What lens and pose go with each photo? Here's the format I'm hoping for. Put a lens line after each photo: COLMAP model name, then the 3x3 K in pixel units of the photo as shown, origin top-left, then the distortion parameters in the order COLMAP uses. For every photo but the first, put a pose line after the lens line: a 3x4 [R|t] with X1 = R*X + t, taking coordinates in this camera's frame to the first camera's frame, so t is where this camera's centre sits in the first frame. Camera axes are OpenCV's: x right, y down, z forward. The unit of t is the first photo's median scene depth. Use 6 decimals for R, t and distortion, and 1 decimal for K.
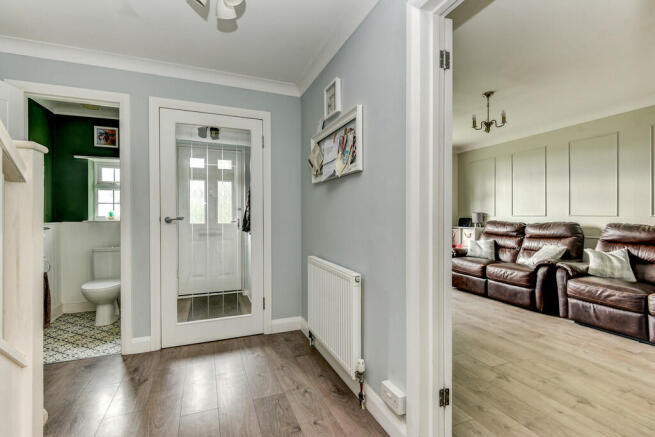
lens RADIAL K [[305.0, 0, 329.5], [0, 305.0, 215.9], [0, 0, 1]] dist [0.002014, 0.000083]
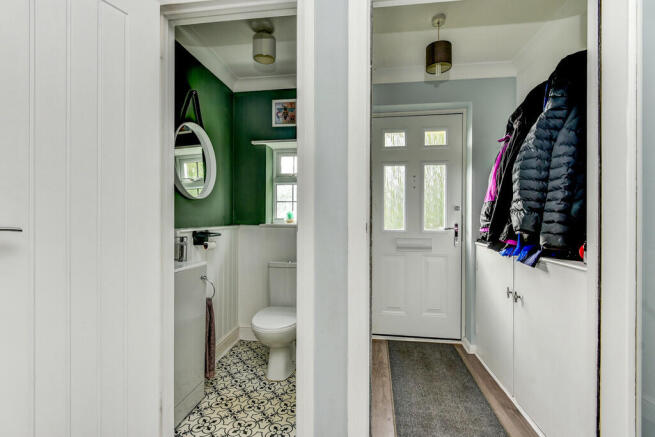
lens RADIAL K [[305.5, 0, 327.5], [0, 305.5, 218.5], [0, 0, 1]] dist [-0.000167, -0.001981]
pose [[0.868028, 0.006802, -0.496469, -0.261820], [-0.007877, 0.999969, -0.000071, 0.000124], [0.496453, 0.003973, 0.868054, 0.394968]]
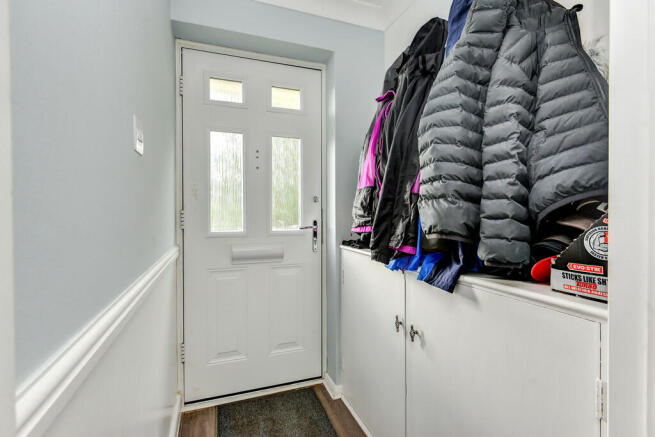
lens RADIAL K [[305.5, 0, 327.5], [0, 305.5, 218.5], [0, 0, 1]] dist [-0.000167, -0.001981]
pose [[0.999632, -0.000017, -0.027115, -0.322375], [0.000291, 0.999949, 0.010116, 0.001153], [0.027113, -0.010120, 0.999581, 0.658119]]
